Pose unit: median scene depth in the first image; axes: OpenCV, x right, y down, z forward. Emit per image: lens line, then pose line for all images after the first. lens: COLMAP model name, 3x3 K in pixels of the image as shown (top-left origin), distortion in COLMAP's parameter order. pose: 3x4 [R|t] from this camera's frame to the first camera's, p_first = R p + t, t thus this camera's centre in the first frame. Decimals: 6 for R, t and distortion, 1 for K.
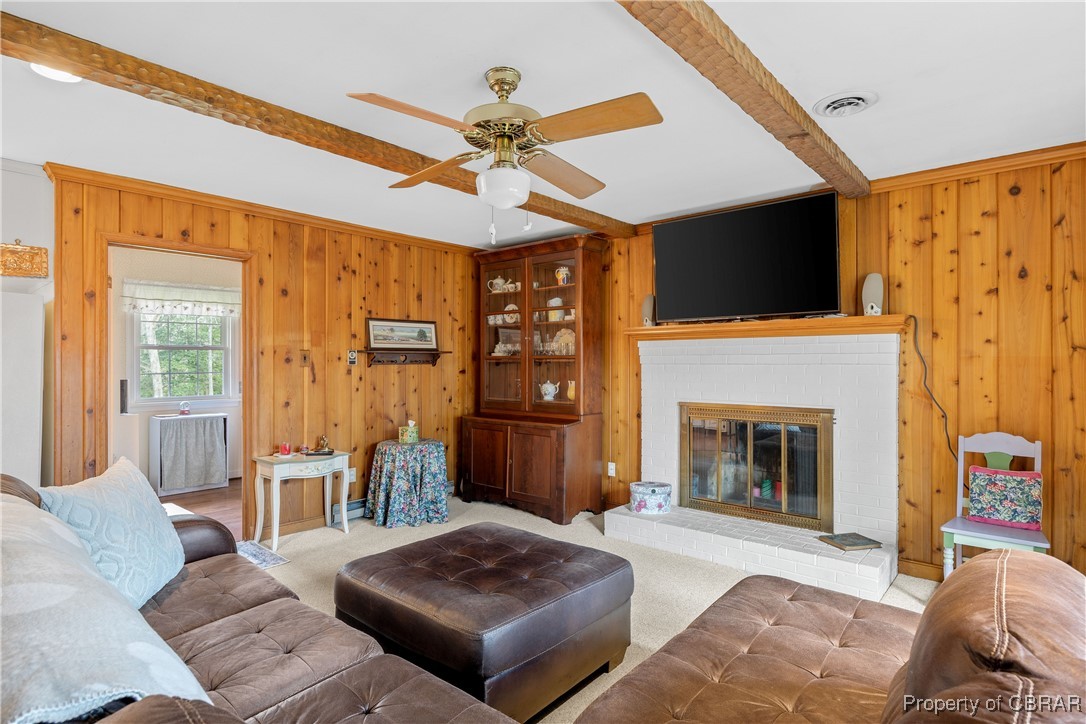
lens RADIAL K [[566.0, 0, 540.3], [0, 566.0, 362.2], [0, 0, 1]] dist [-0.017040, 0.000004]
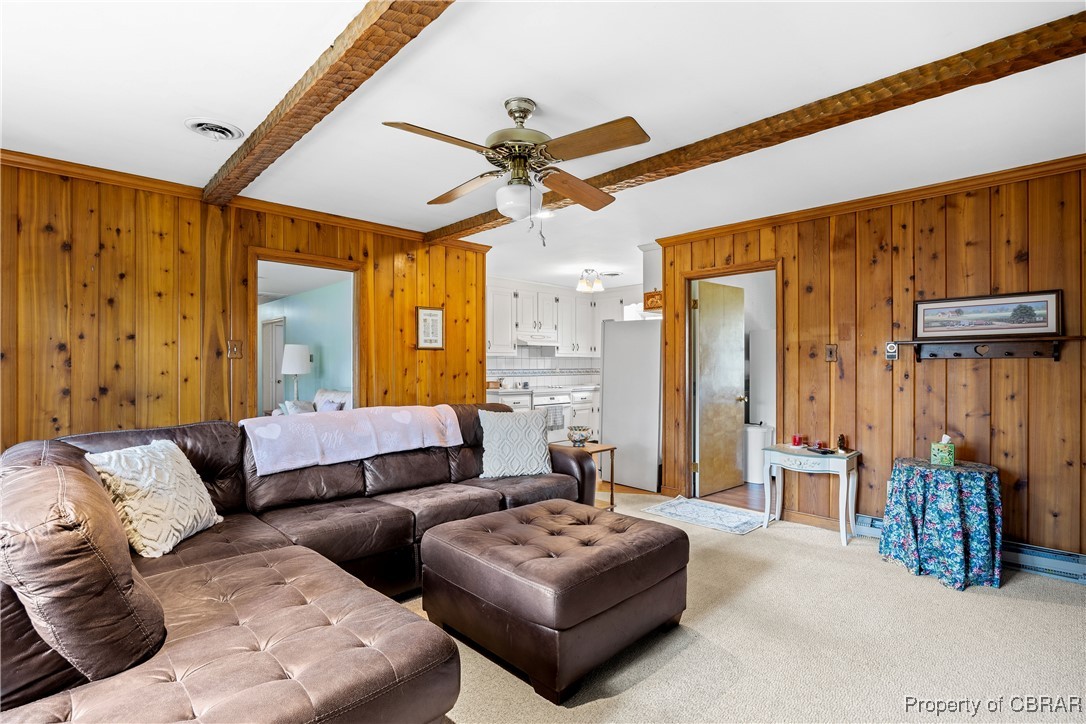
lens RADIAL K [[517.9, 0, 544.1], [0, 517.9, 364.7], [0, 0, 1]] dist [-0.004861, -0.000388]
pose [[-0.080568, -0.000117, -0.996749, 0.505782], [-0.000012, 1.000000, -0.000117, 0.013273], [0.996749, 0.000003, -0.080568, 0.571502]]
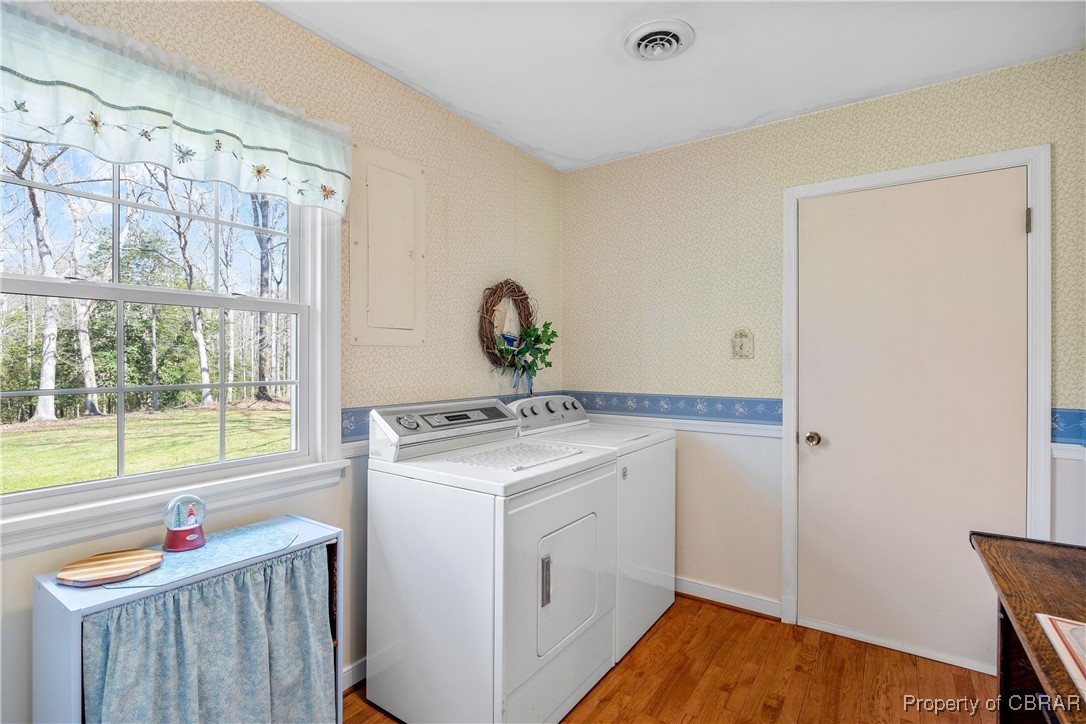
lens RADIAL K [[517.9, 0, 538.3], [0, 517.9, 360.5], [0, 0, 1]] dist [-0.004861, -0.000388]
pose [[0.993444, 0.000237, 0.114320, -0.419580], [-0.000202, 1.000000, -0.000322, 0.006448], [-0.114320, 0.000296, 0.993444, 0.626375]]
